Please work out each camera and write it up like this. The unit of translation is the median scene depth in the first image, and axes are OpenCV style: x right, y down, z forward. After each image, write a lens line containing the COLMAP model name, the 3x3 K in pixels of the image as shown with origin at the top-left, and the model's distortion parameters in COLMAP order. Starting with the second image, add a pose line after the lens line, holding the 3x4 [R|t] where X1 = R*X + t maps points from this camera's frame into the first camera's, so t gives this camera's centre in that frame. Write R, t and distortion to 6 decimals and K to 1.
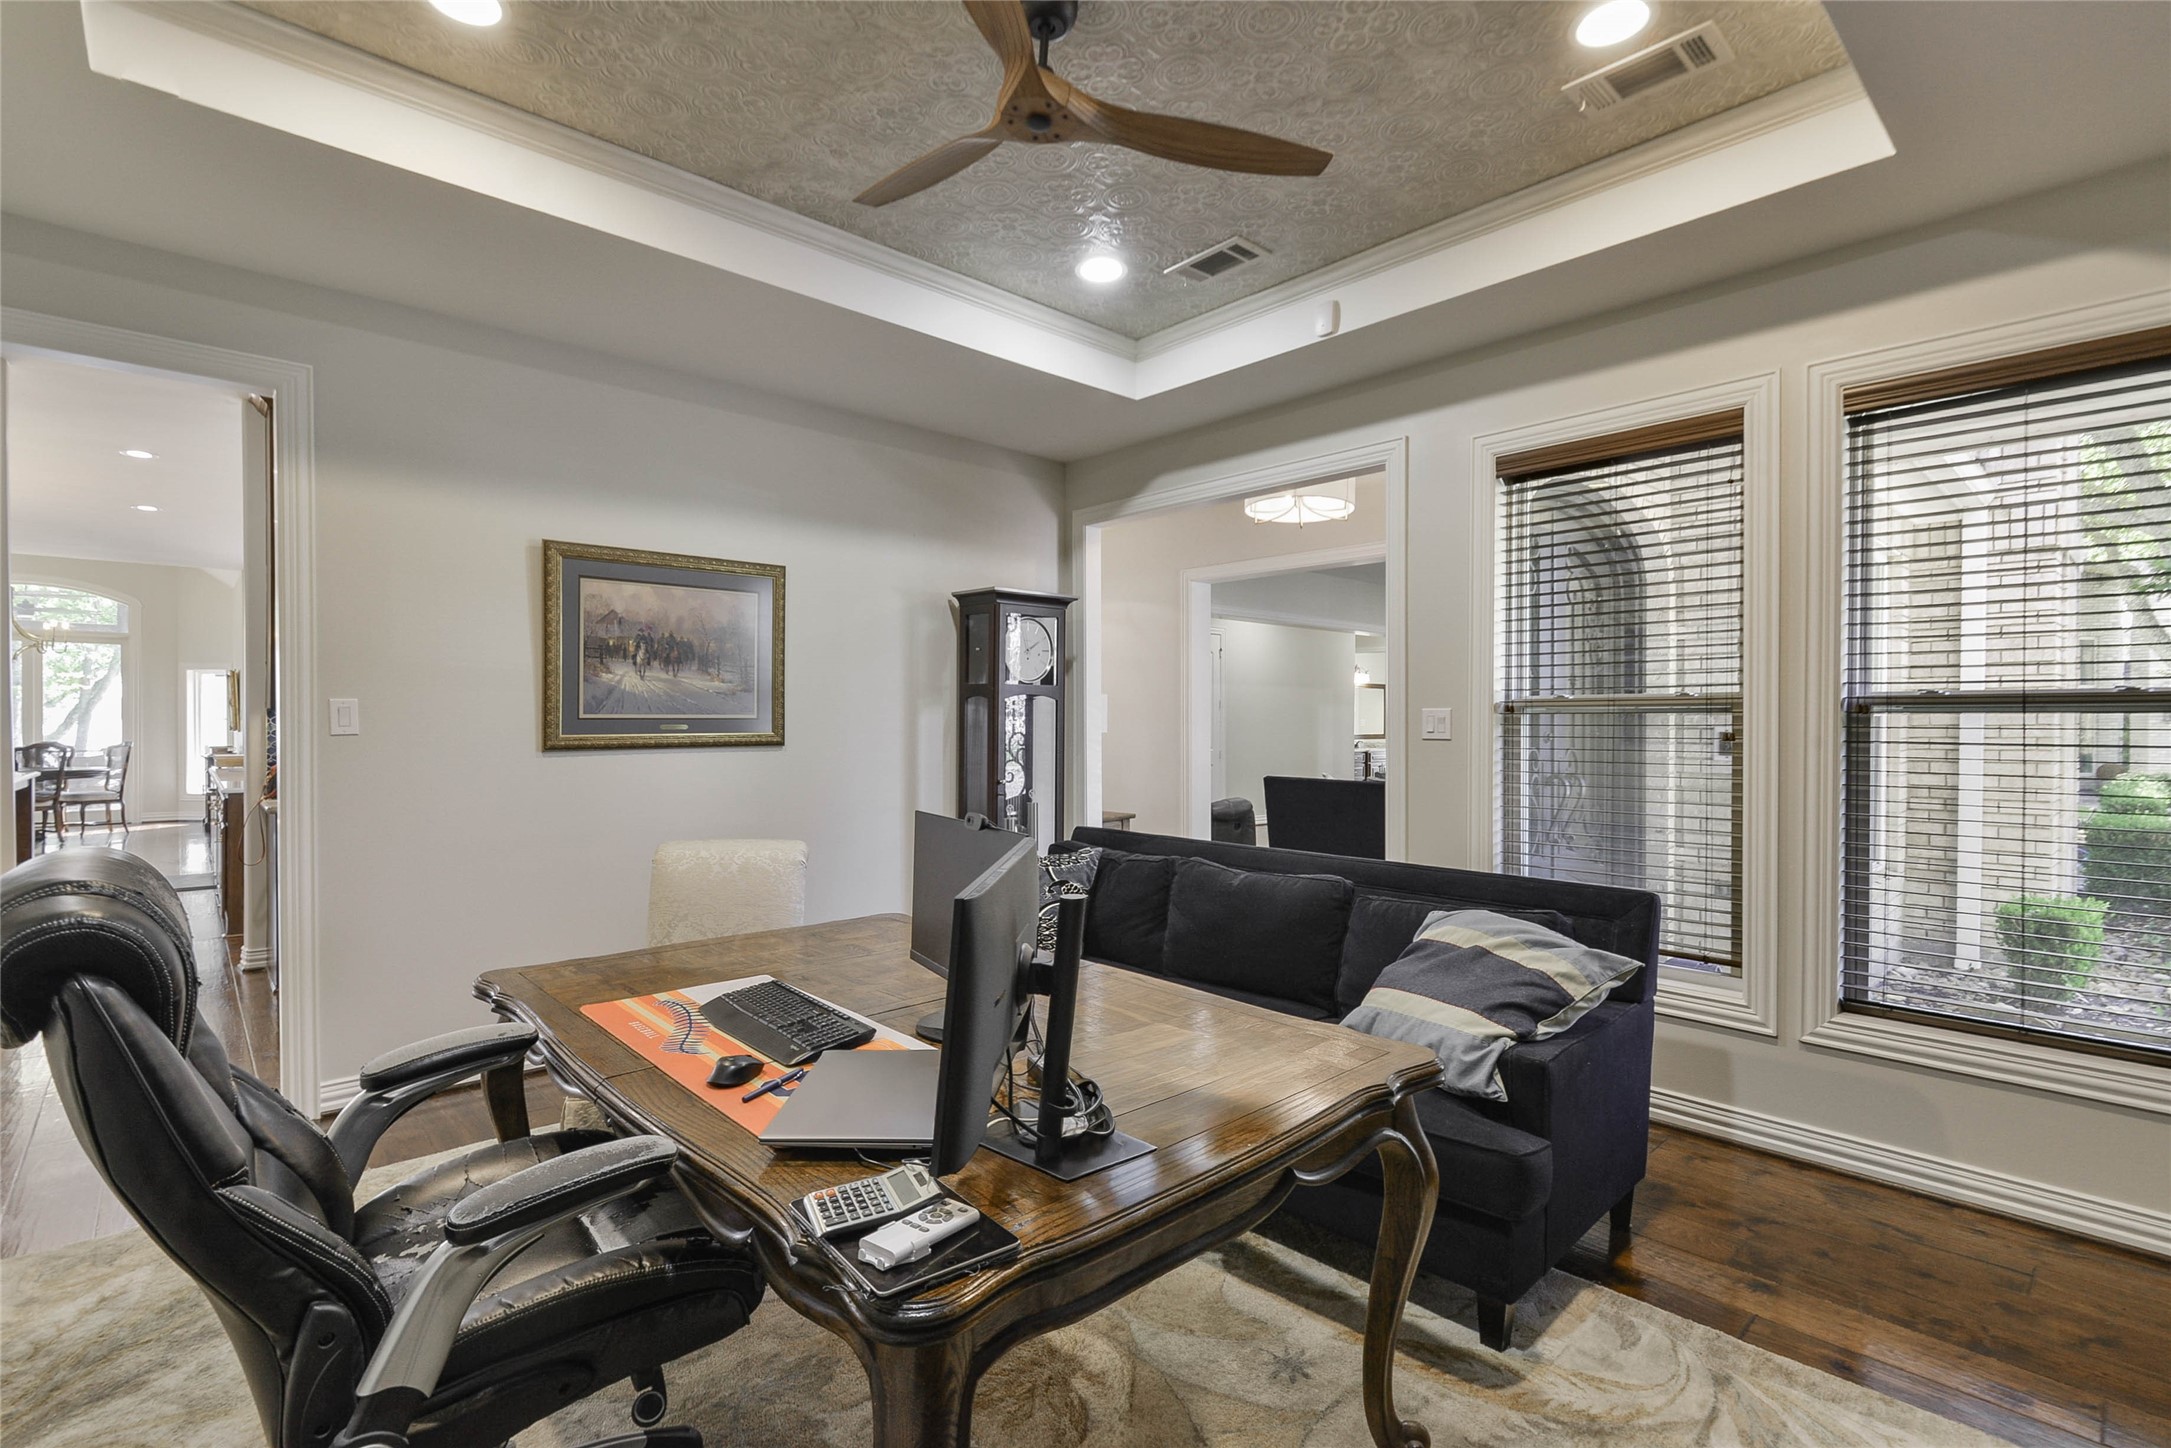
lens RADIAL K [[998.8, 0, 1079.1], [0, 998.8, 725.6], [0, 0, 1]] dist [-0.003942, 0.000768]
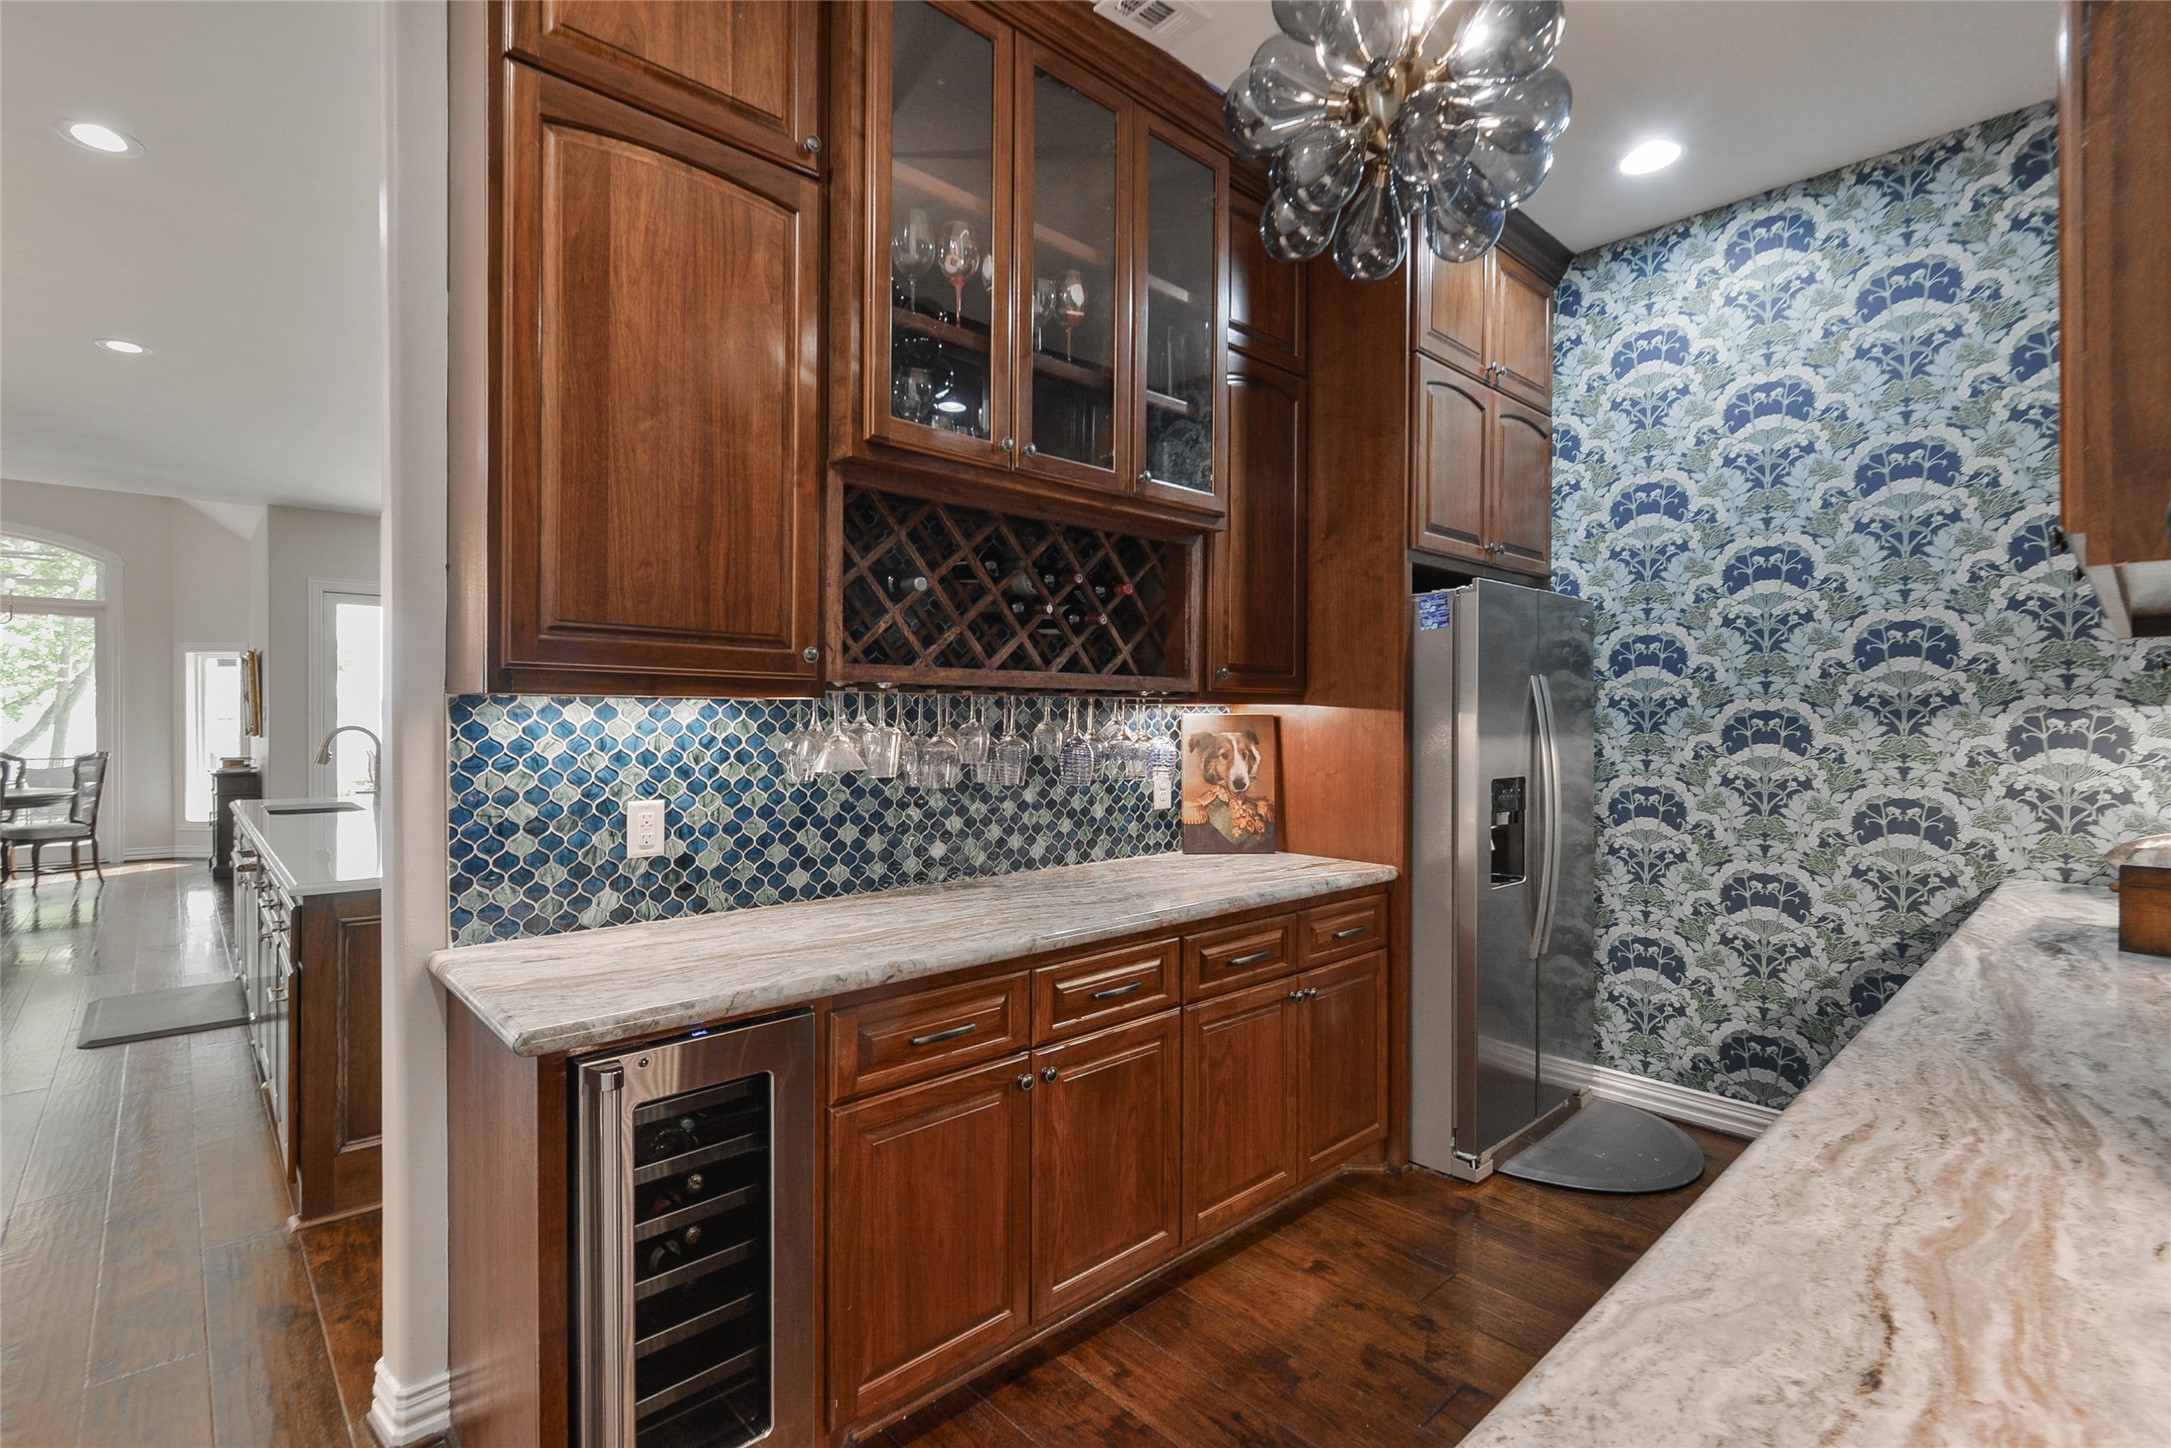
lens RADIAL K [[998.8, 0, 1092.4], [0, 998.8, 726.2], [0, 0, 1]] dist [-0.003942, 0.000768]
pose [[0.999920, 0.001783, 0.012511, -0.248197], [-0.001787, 0.999998, 0.000285, -0.003167], [-0.012510, -0.000307, 0.999922, 0.270147]]
